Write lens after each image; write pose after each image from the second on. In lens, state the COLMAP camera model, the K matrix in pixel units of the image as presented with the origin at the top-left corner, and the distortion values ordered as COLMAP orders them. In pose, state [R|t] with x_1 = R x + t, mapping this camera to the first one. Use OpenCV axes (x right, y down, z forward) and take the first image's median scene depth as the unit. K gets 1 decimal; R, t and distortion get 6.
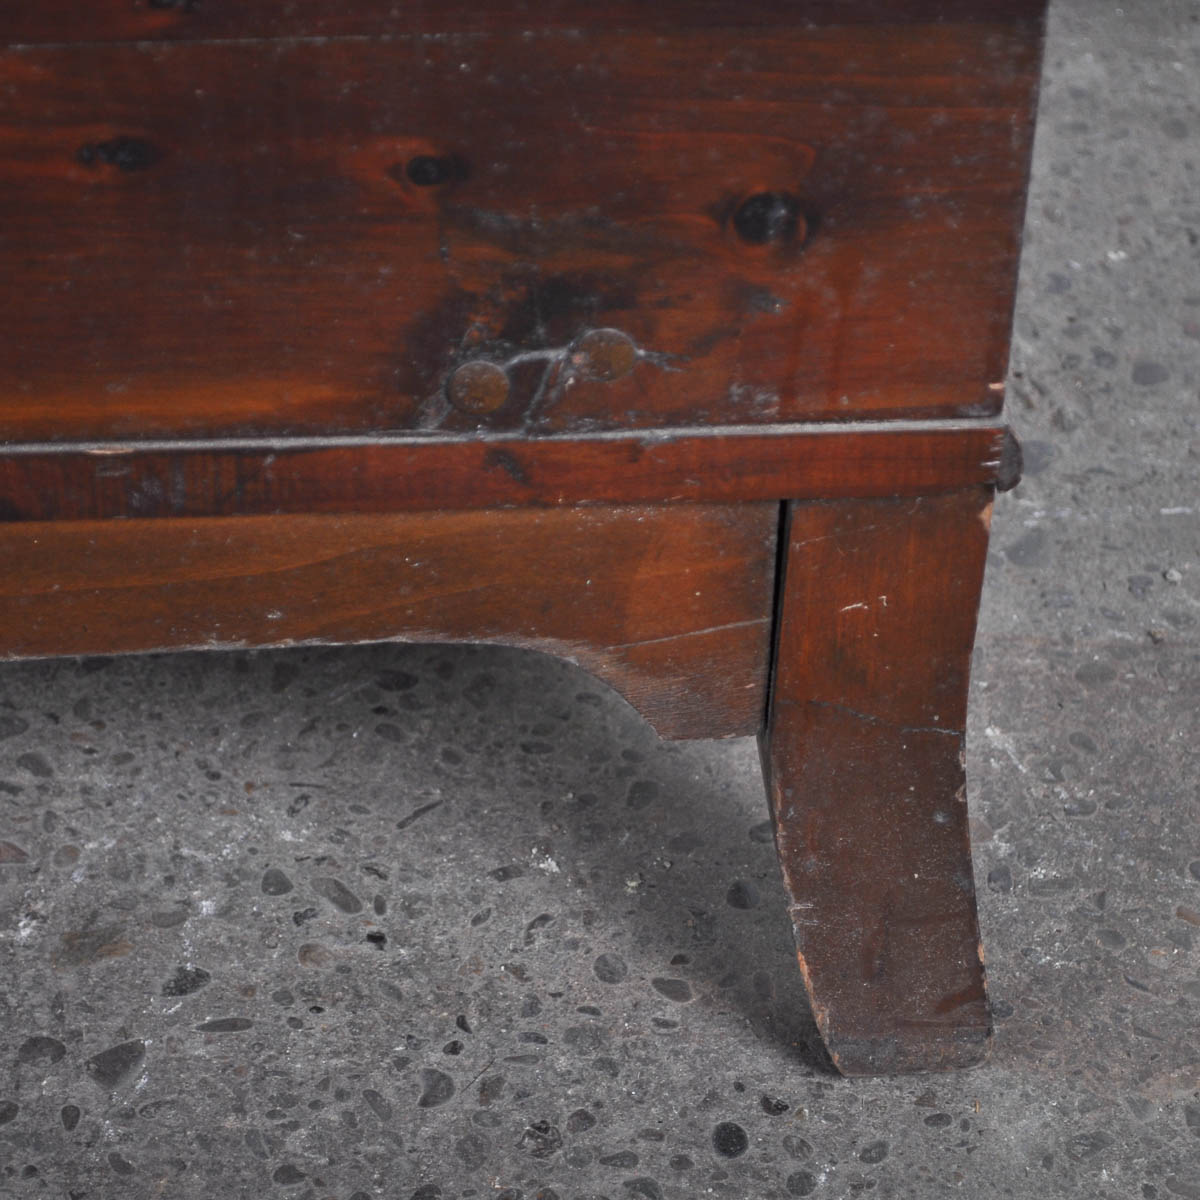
lens RADIAL K [[4113.3, 0, 600.0], [0, 4113.3, 600.0], [0, 0, 1]] dist [0.012399, -0.204130]
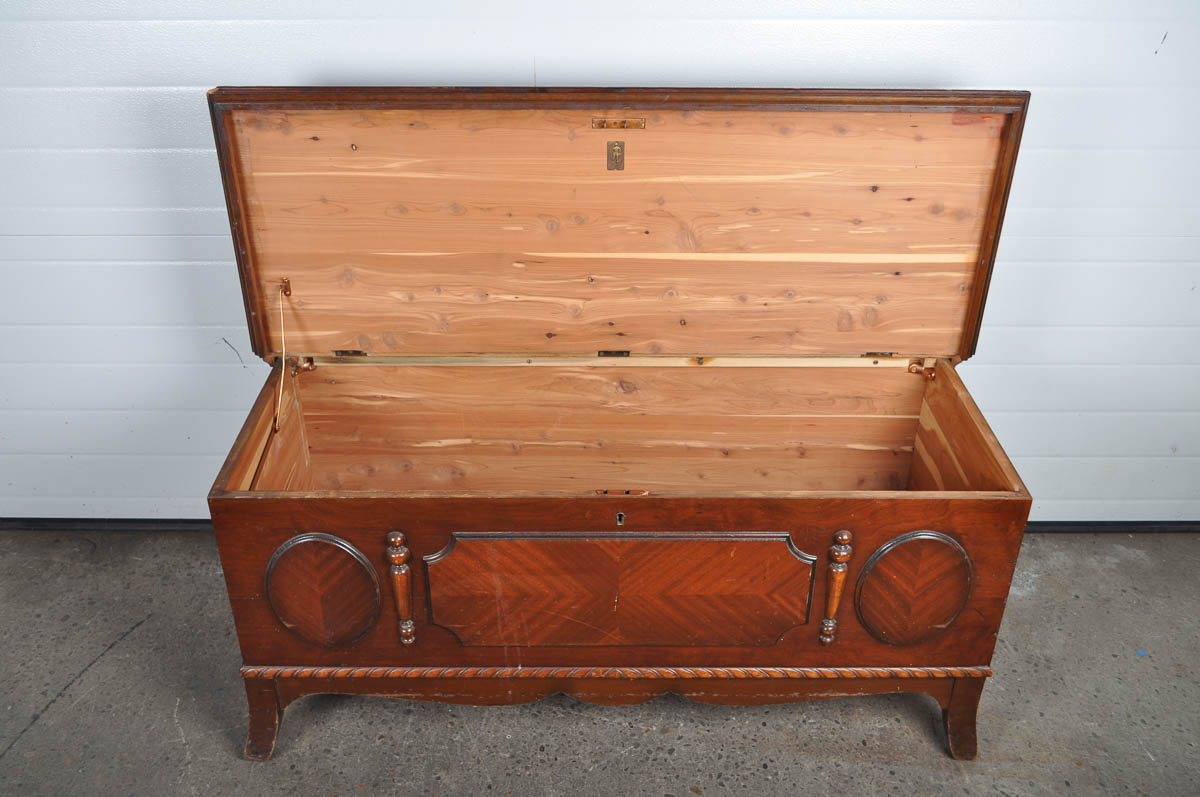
lens RADIAL K [[1094.0, 0, 591.2], [0, 1094.0, 395.5], [0, 0, 1]] dist [-0.007054, -0.012915]
pose [[0.998188, 0.009858, -0.059357, -0.143790], [-0.017587, 0.991208, -0.131136, -0.216767], [0.057542, 0.131942, 0.989586, -0.805803]]
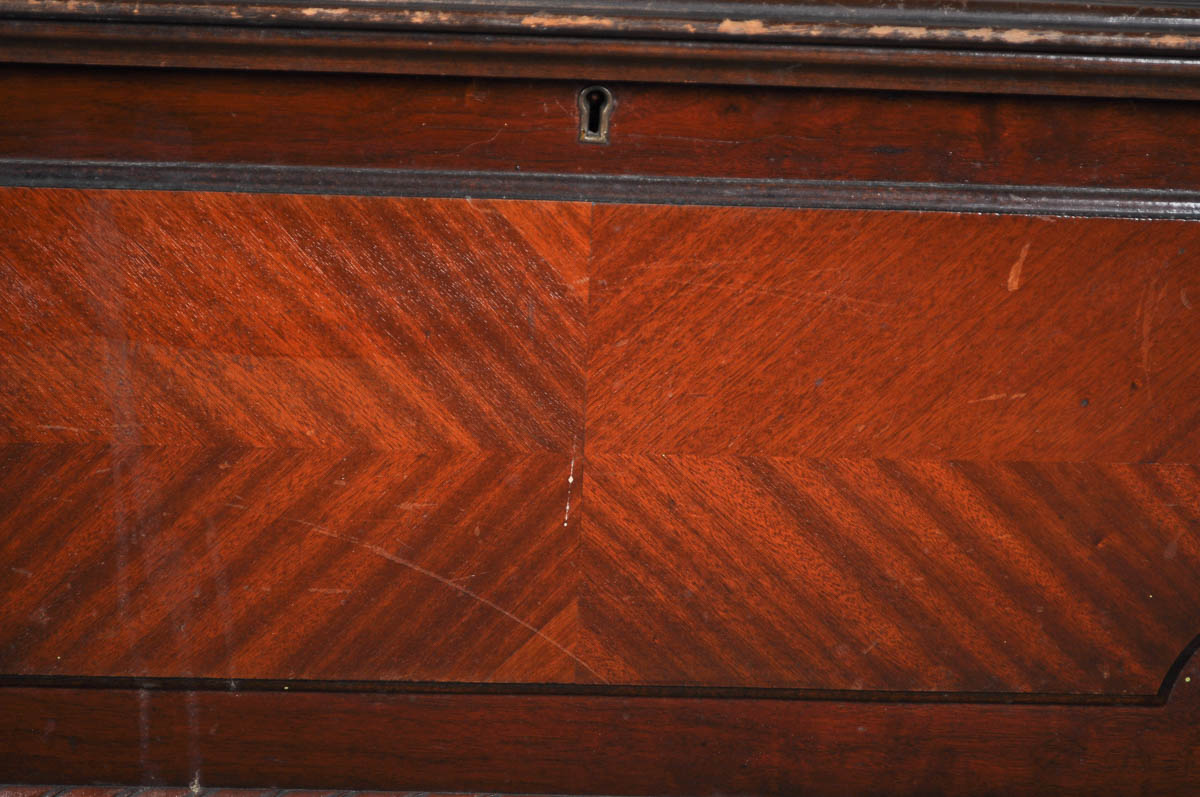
lens RADIAL K [[2734.7, 0, 600.0], [0, 2734.7, 398.5], [0, 0, 1]] dist [-0.020434, 0.139421]
pose [[0.999718, 0.016579, -0.016977, -0.170172], [-0.020977, 0.951904, -0.305676, 0.147057], [0.011093, 0.305946, 0.951984, -0.216836]]
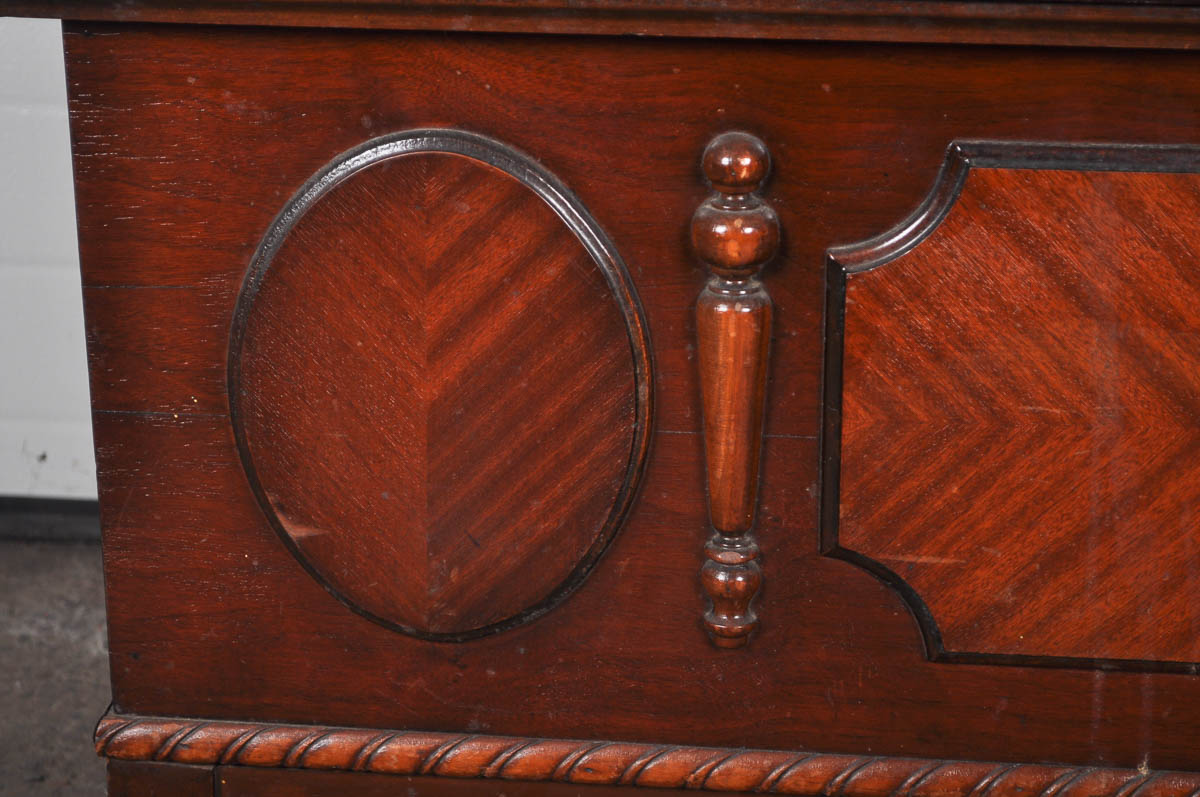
lens RADIAL K [[2734.7, 0, 600.0], [0, 2734.7, 398.5], [0, 0, 1]] dist [-0.020434, 0.139421]
pose [[0.985704, 0.030972, -0.165615, -0.377231], [-0.076921, 0.957266, -0.278791, 0.143361], [0.149903, 0.287545, 0.945963, -0.235323]]
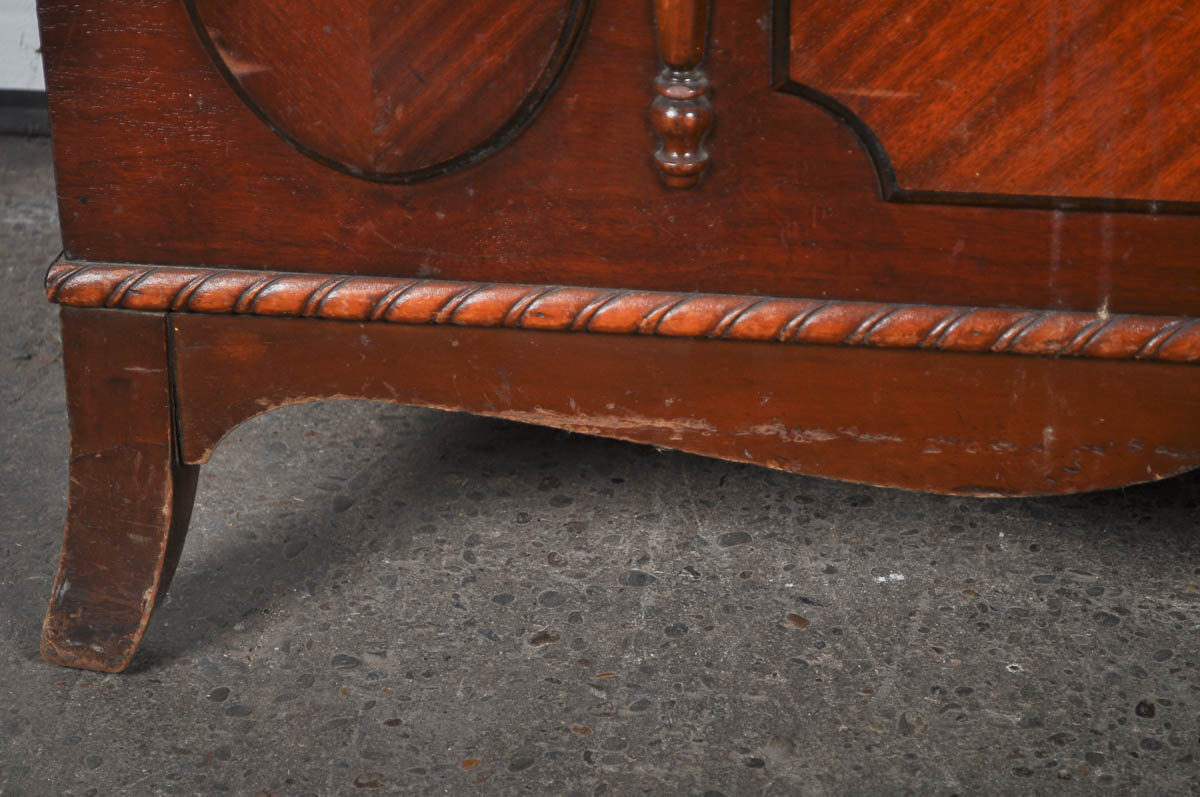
lens RADIAL K [[2734.7, 0, 600.0], [0, 2734.7, 398.5], [0, 0, 1]] dist [-0.020434, 0.139421]
pose [[0.979268, 0.053722, -0.195315, -0.323945], [-0.086926, 0.982349, -0.165631, 0.189026], [0.182970, 0.179175, 0.966653, -0.192517]]
